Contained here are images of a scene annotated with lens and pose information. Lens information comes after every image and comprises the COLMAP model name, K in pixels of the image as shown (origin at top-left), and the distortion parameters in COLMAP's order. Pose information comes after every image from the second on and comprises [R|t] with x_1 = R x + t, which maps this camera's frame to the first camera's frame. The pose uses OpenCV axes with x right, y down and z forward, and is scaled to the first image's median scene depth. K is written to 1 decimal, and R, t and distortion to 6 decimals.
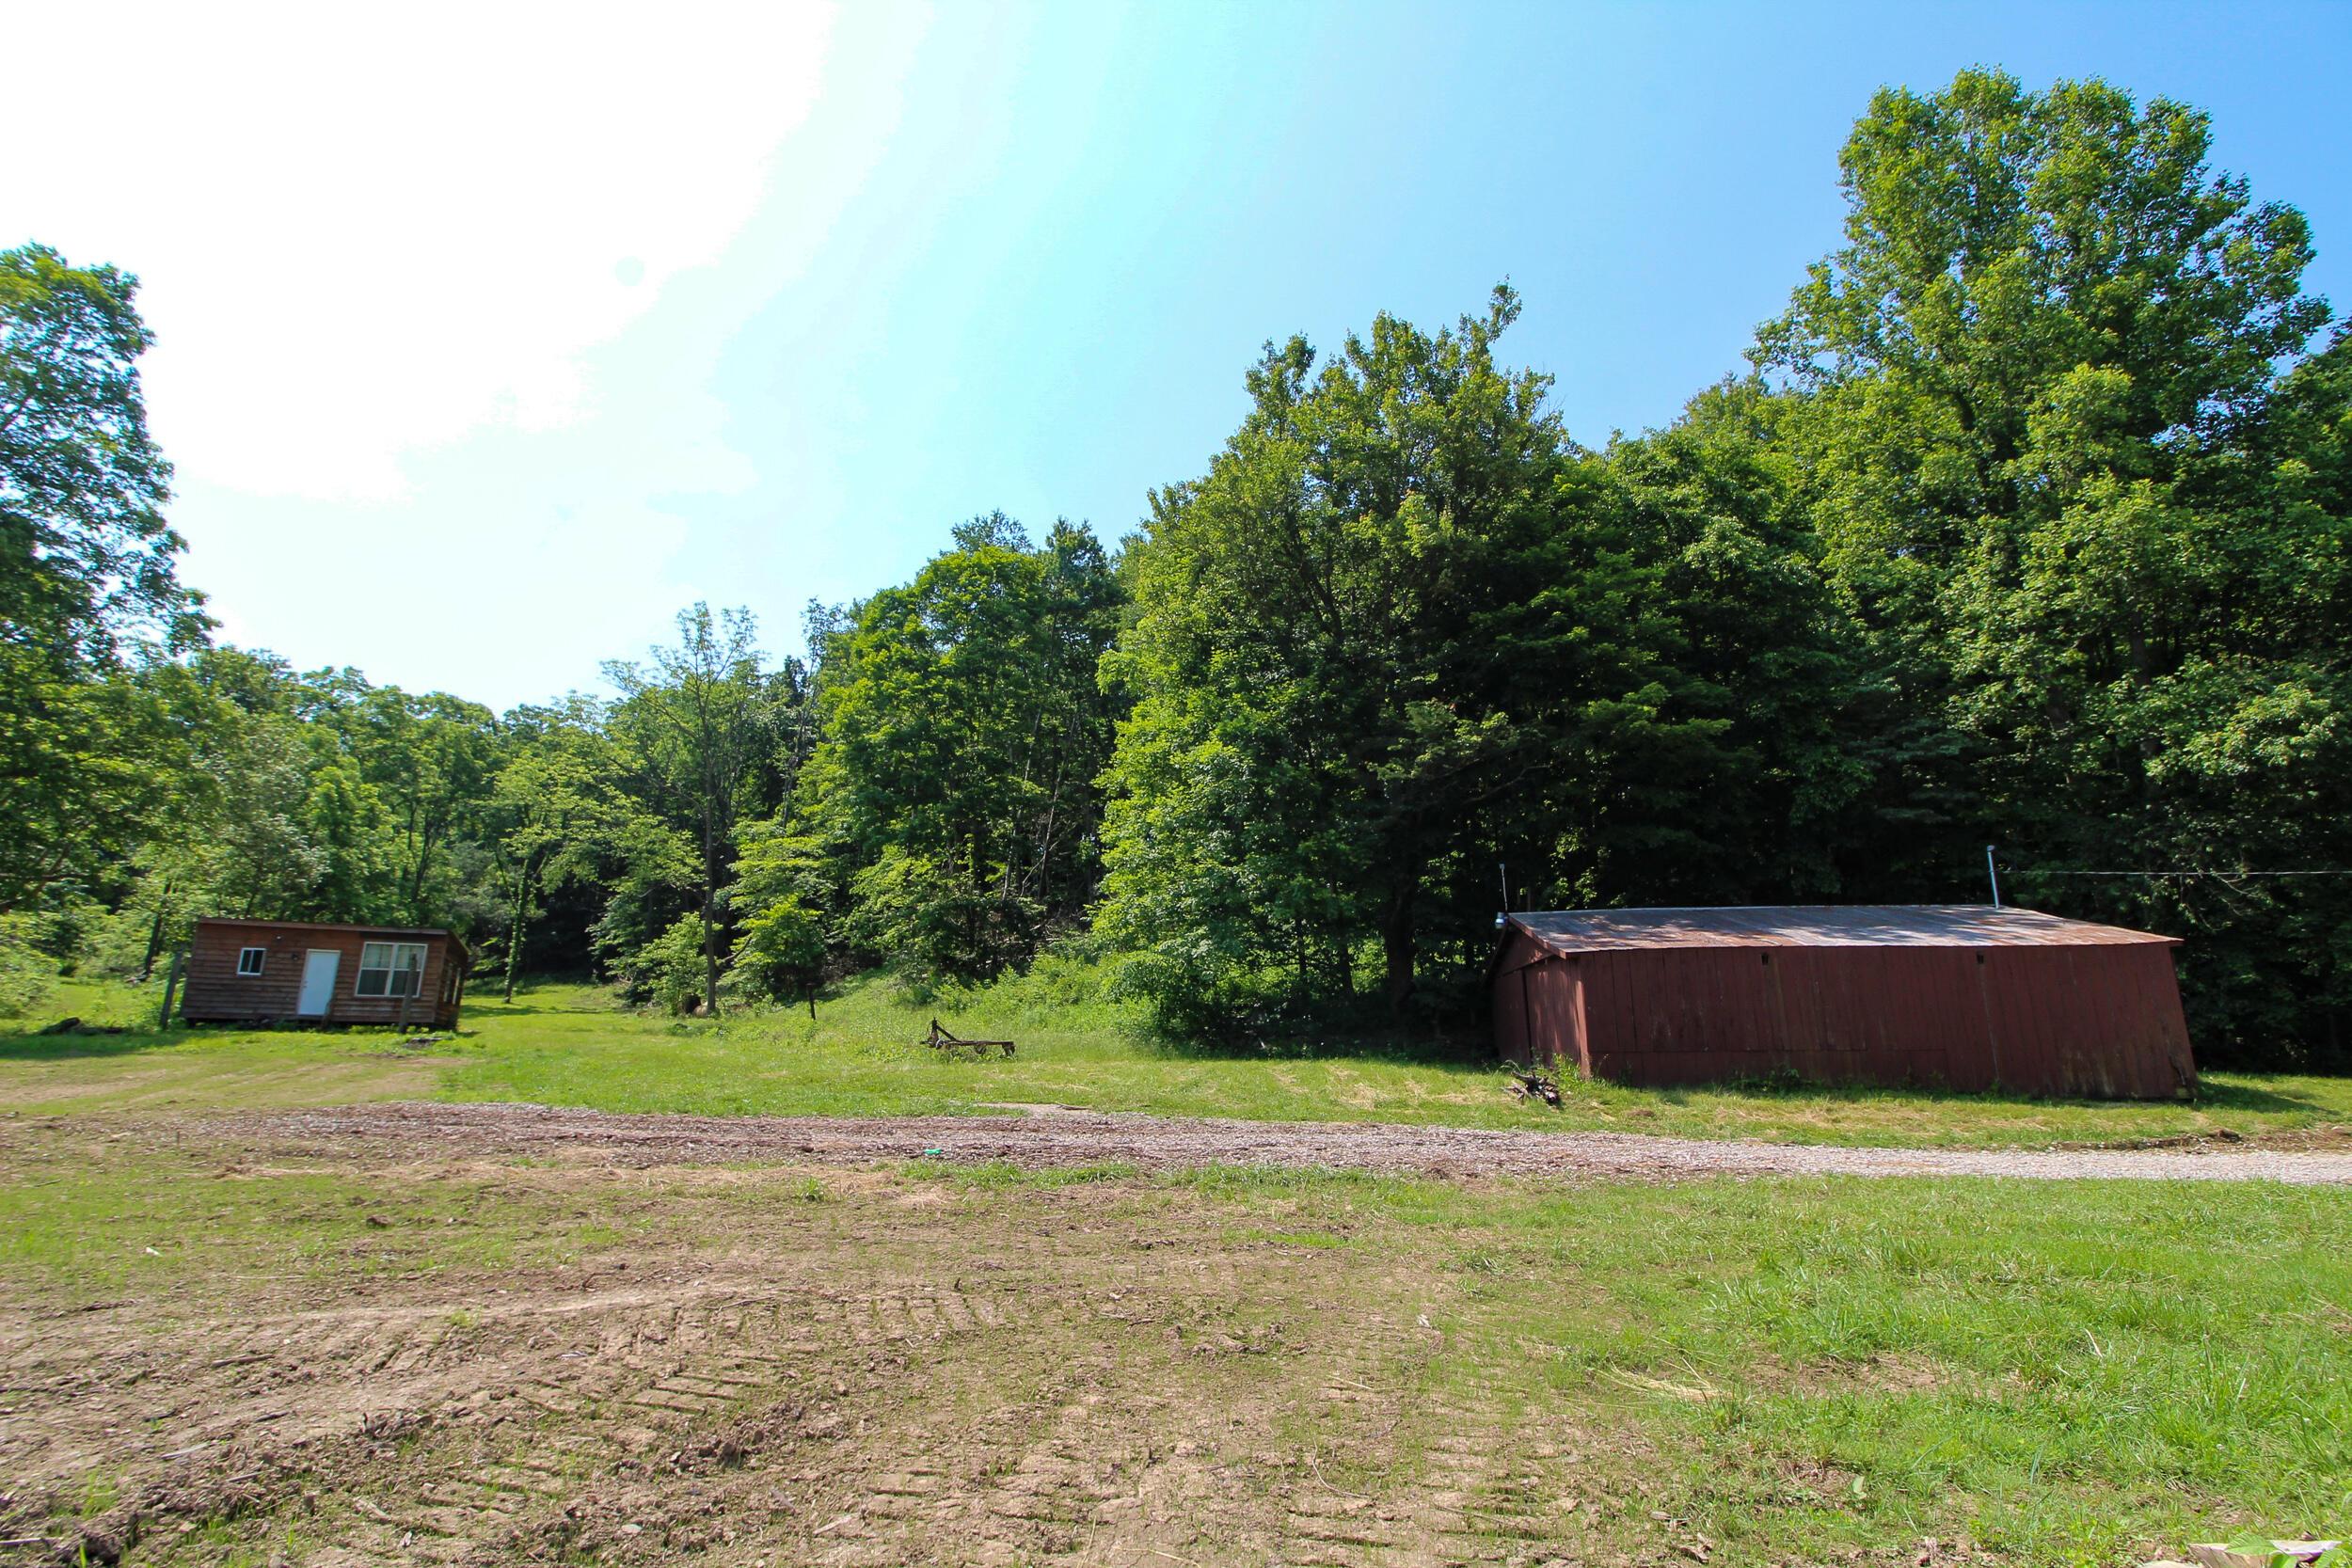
lens RADIAL K [[1268.1, 0, 1176.0], [0, 1268.1, 784.0], [0, 0, 1]] dist [-0.001163, -0.000216]
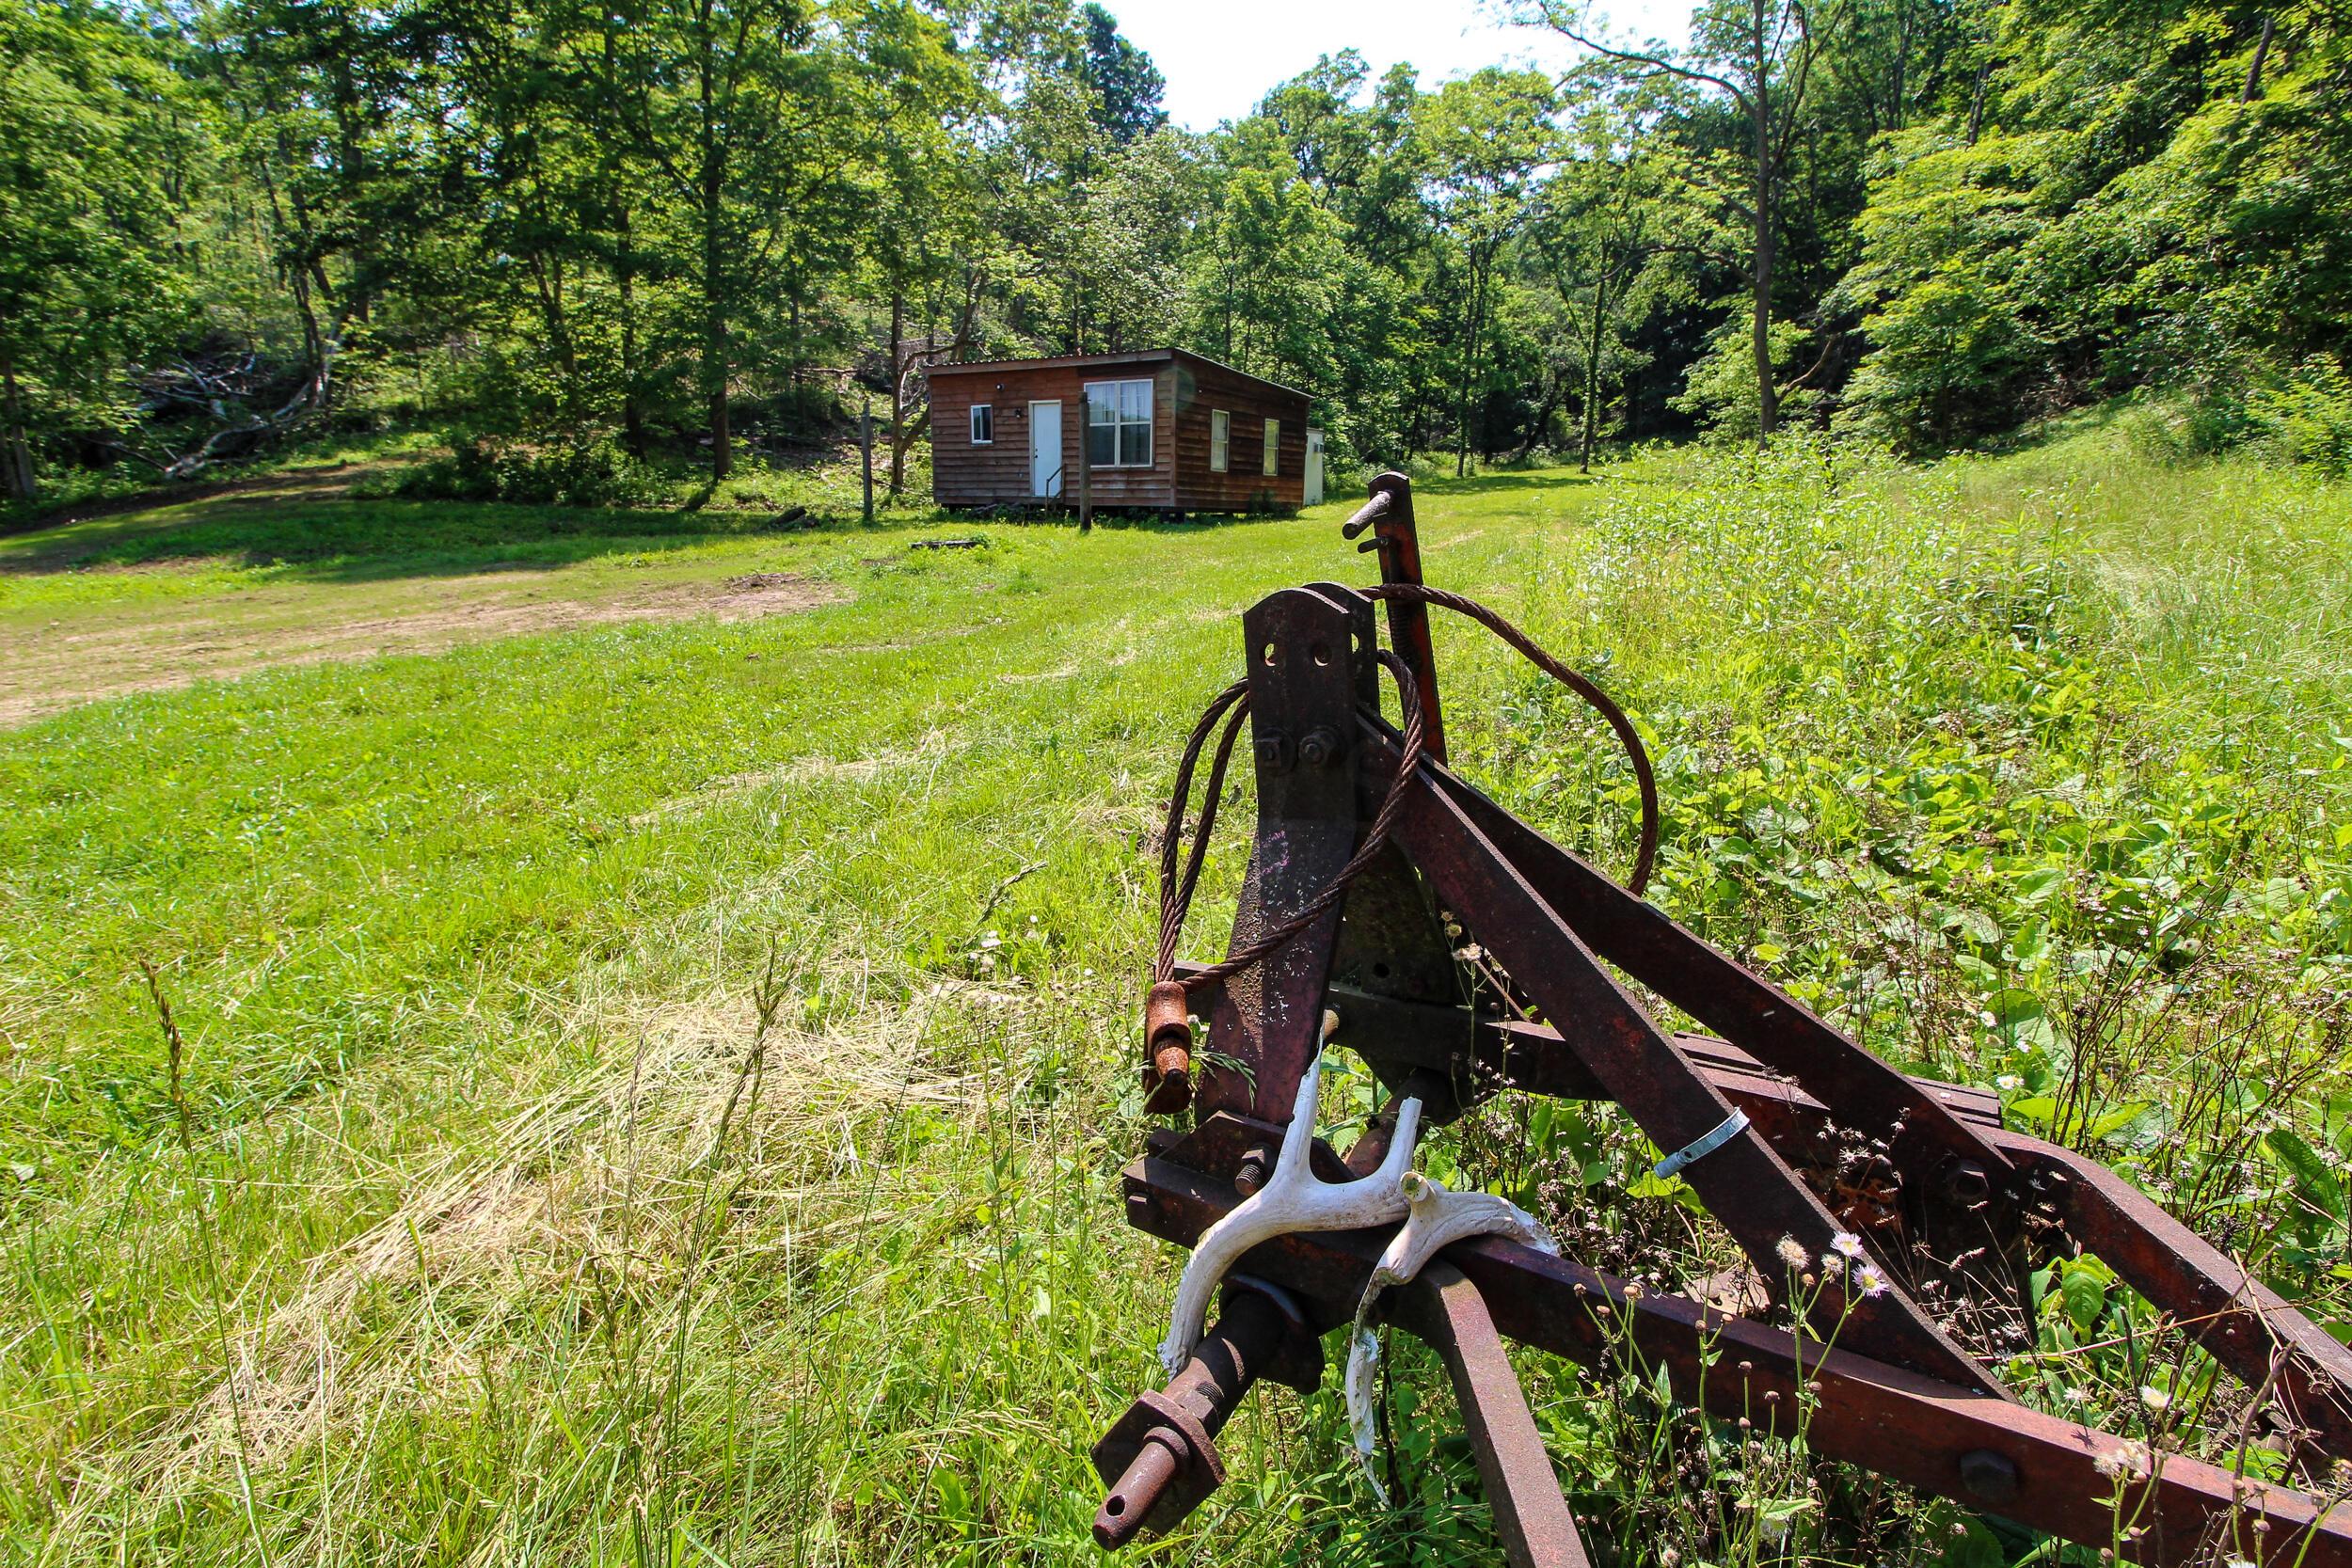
lens RADIAL K [[1268.1, 0, 1176.0], [0, 1268.1, 784.0], [0, 0, 1]] dist [-0.001163, -0.000216]
pose [[0.626878, 0.155929, -0.763355, -0.079235], [0.161532, 0.932468, 0.323126, 0.087707], [0.762189, -0.325867, 0.559356, 0.471971]]
